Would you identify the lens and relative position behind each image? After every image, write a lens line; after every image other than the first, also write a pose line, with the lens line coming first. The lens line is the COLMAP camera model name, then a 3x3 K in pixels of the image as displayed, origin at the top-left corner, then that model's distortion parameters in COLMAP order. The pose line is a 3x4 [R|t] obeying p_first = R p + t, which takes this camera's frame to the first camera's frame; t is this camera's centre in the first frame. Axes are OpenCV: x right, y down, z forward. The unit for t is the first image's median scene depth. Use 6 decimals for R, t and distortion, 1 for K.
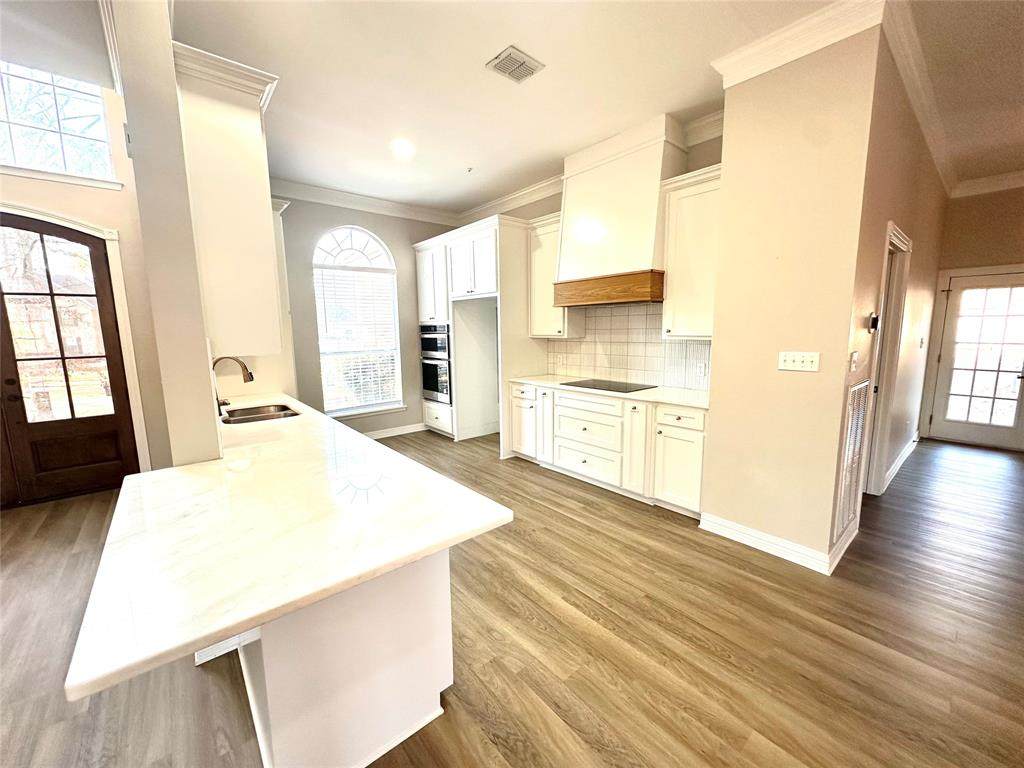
lens RADIAL K [[406.5, 0, 512.3], [0, 406.5, 383.6], [0, 0, 1]] dist [-0.004051, 0.000252]
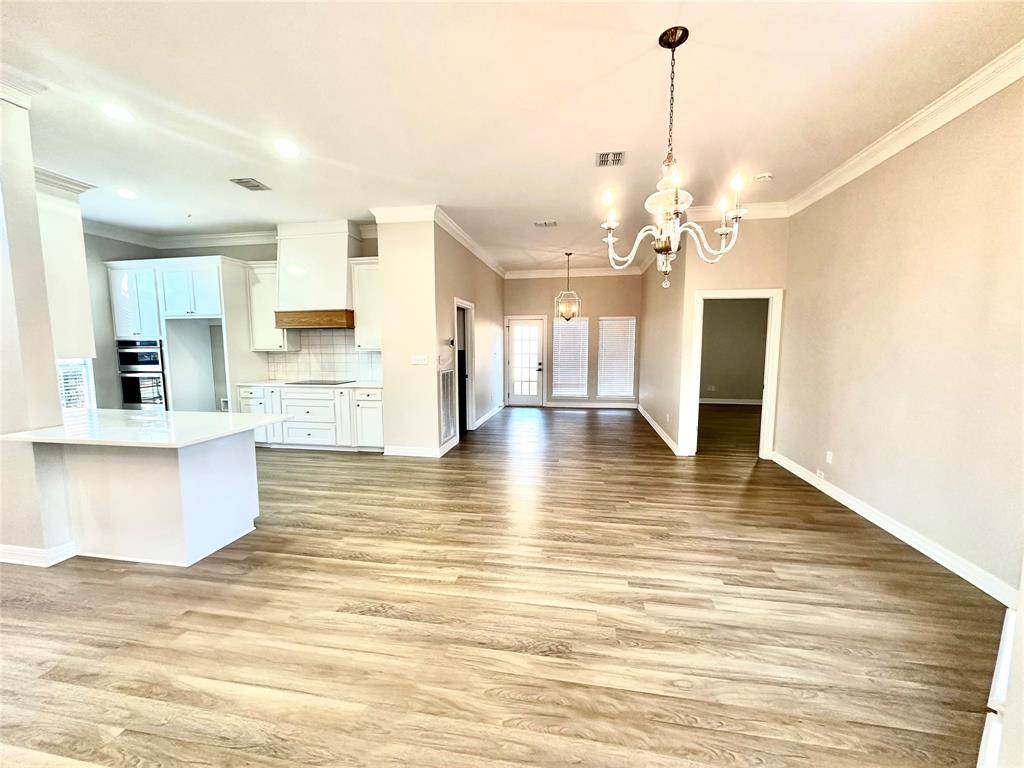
lens RADIAL K [[406.5, 0, 512.4], [0, 406.5, 382.6], [0, 0, 1]] dist [-0.004051, 0.000252]
pose [[0.765779, -0.050271, 0.641137, -0.209269], [0.081441, 0.996494, -0.019140, 0.102692], [-0.637927, 0.066872, 0.767188, -0.666676]]
